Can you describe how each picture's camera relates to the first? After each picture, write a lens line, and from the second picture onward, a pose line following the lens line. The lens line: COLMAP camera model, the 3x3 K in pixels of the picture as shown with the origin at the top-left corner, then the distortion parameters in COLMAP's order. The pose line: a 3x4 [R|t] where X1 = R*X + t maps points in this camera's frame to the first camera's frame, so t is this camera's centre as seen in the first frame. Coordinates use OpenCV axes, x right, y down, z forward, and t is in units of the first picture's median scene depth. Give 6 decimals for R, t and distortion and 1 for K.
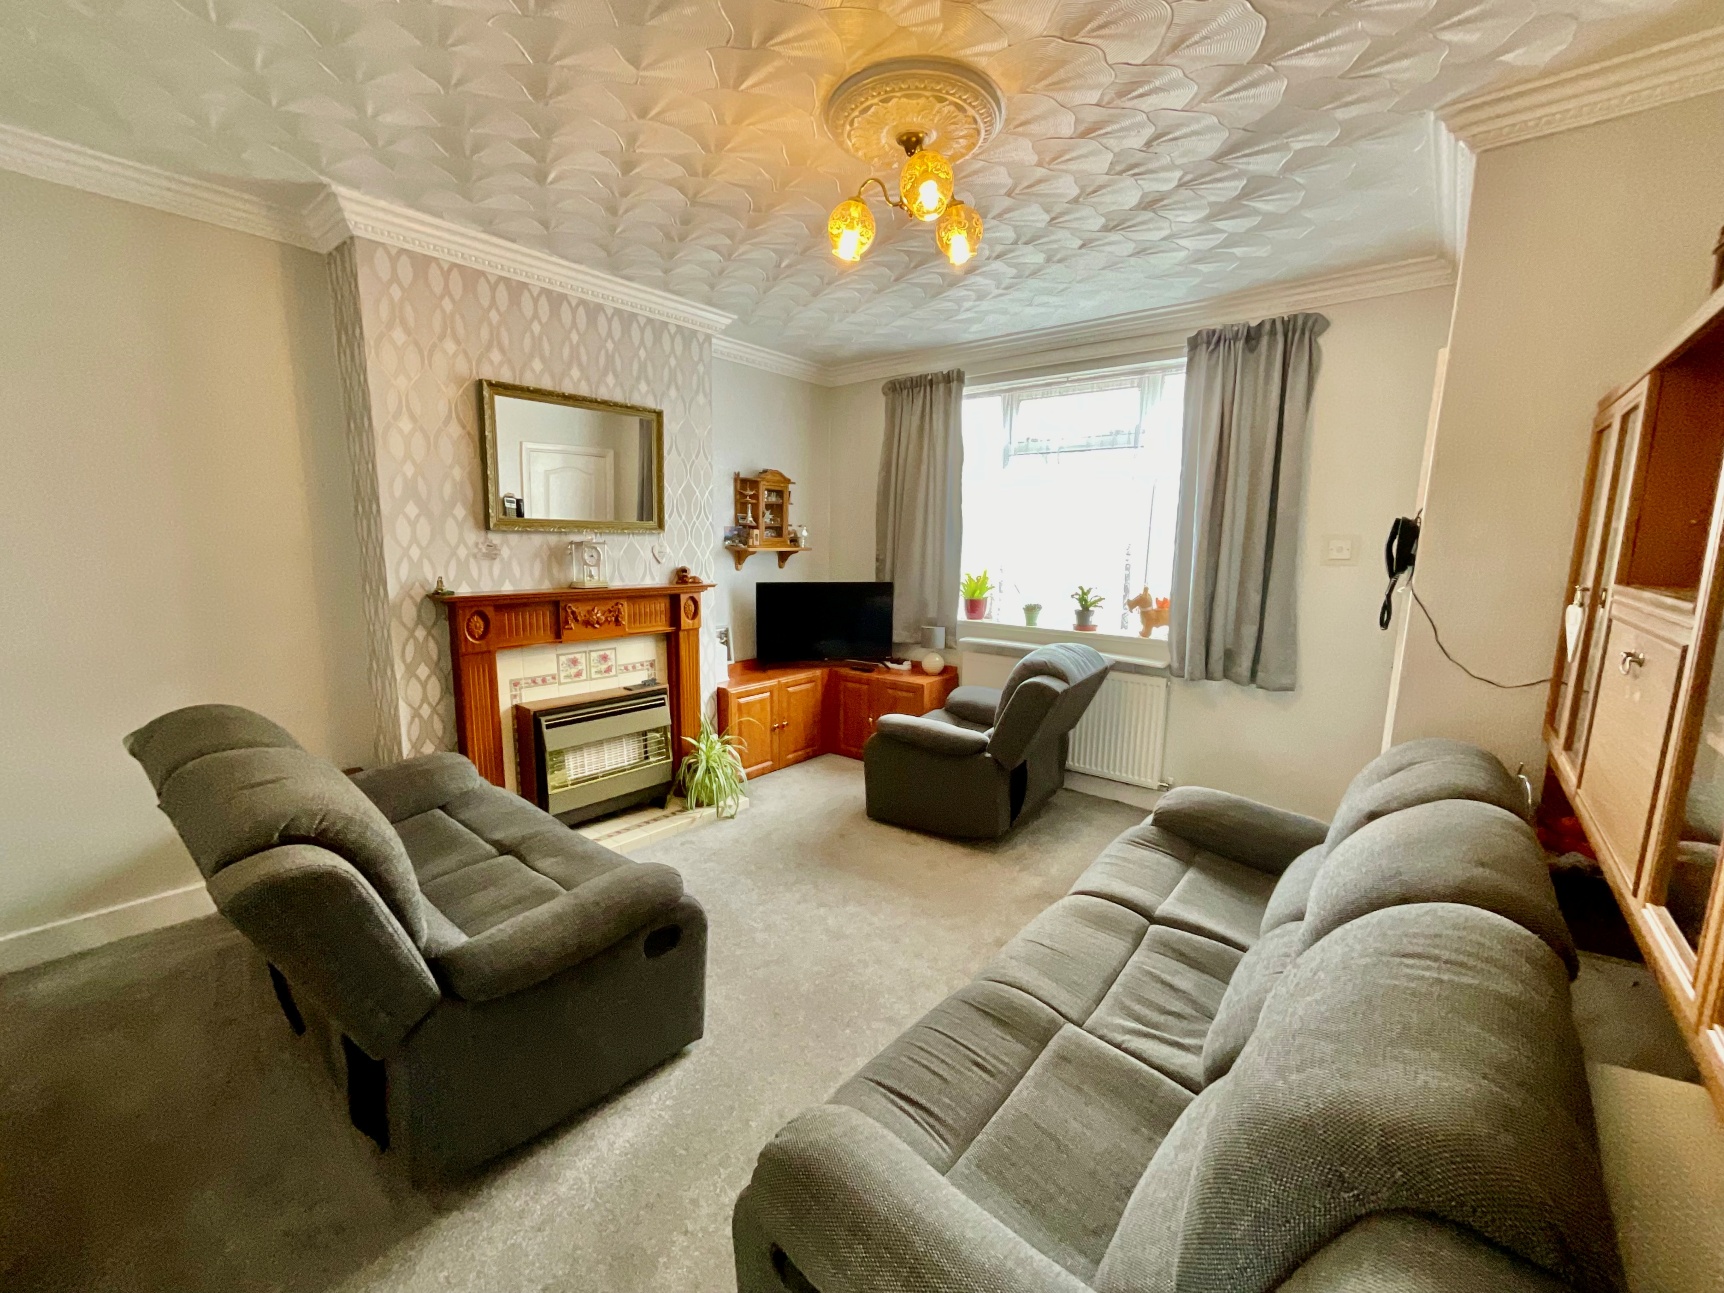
lens RADIAL K [[715.3, 0, 873.1], [0, 715.3, 648.4], [0, 0, 1]] dist [-0.000798, 0.000388]
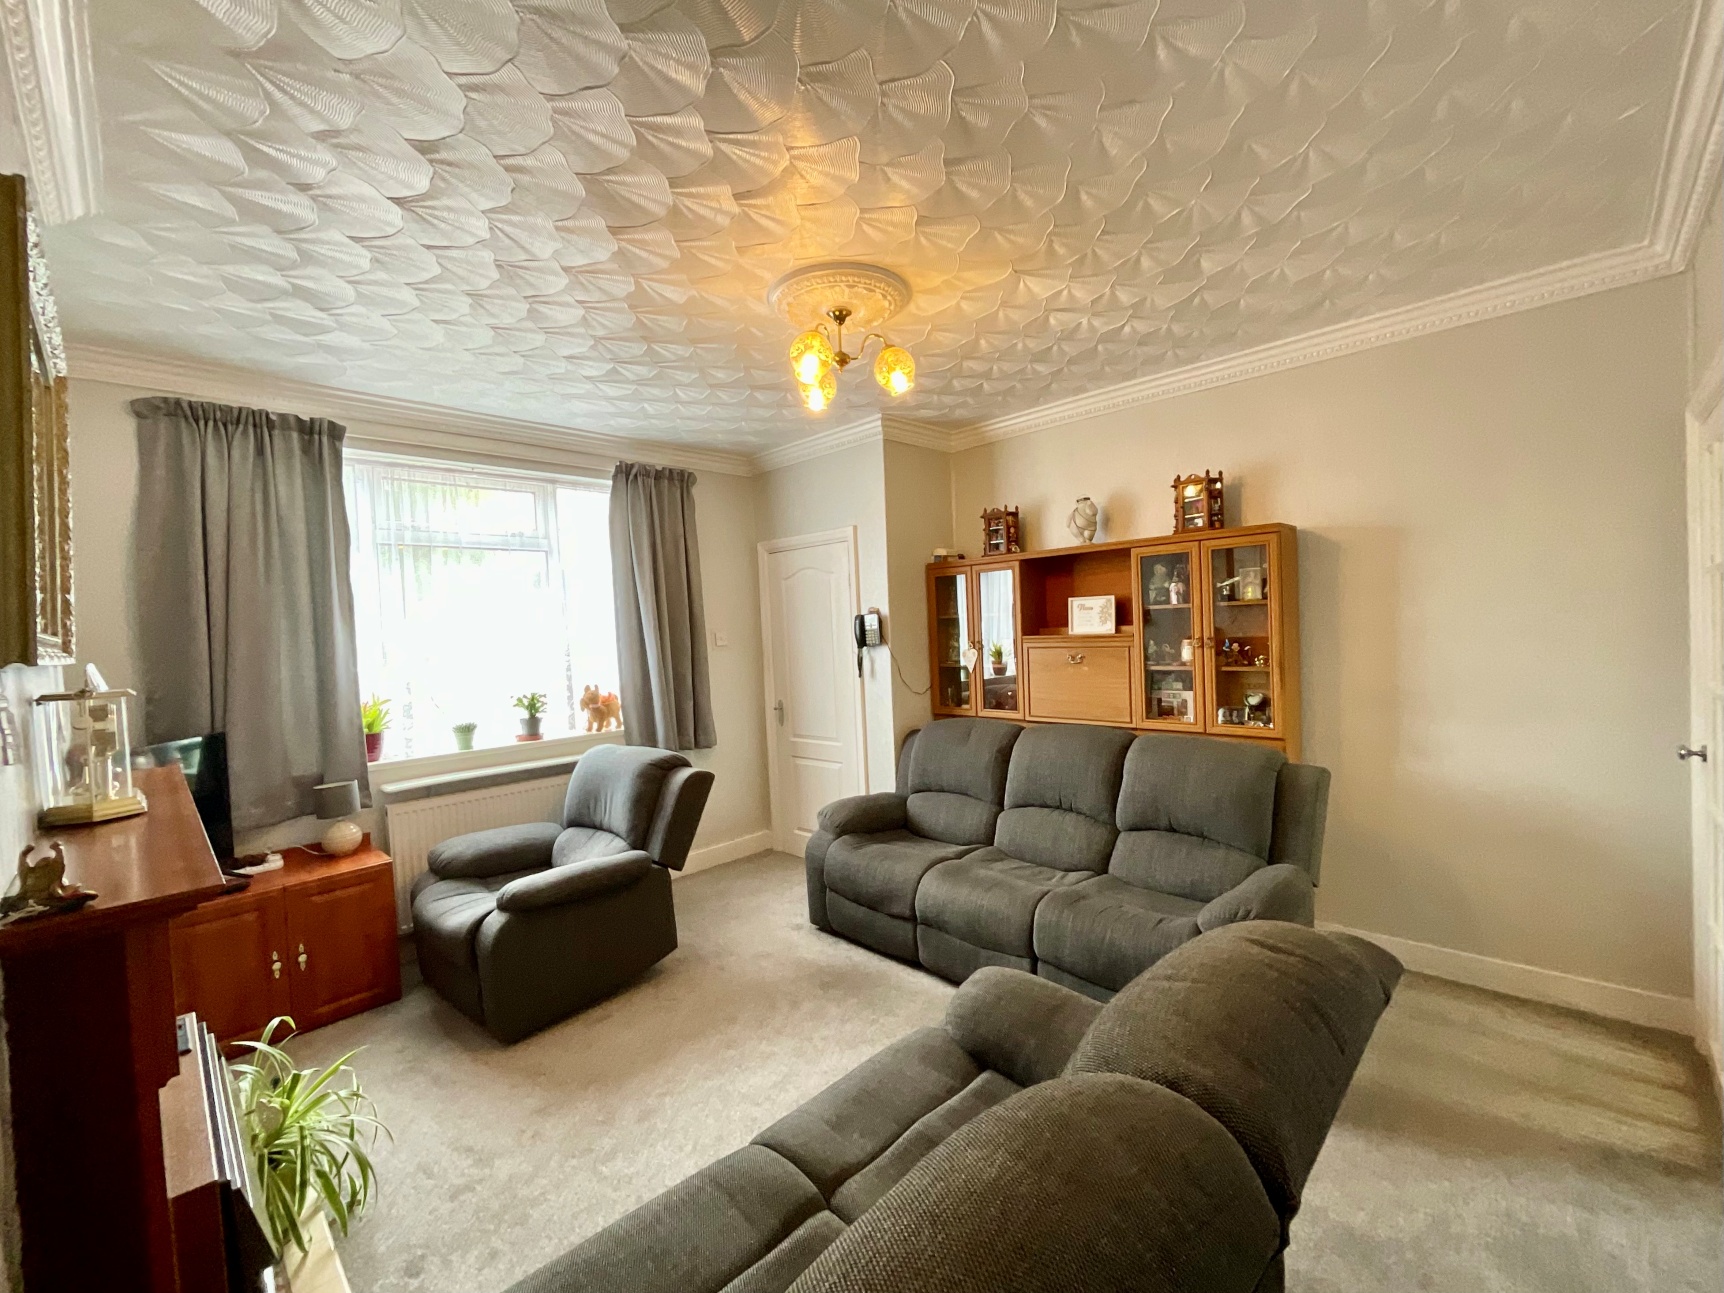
lens RADIAL K [[715.3, 0, 873.1], [0, 715.3, 648.4], [0, 0, 1]] dist [-0.000798, 0.000388]
pose [[0.088627, -0.047958, 0.994910, -0.596775], [0.200843, 0.979185, 0.029309, -0.081855], [-0.975606, 0.197224, 0.096414, 0.469181]]
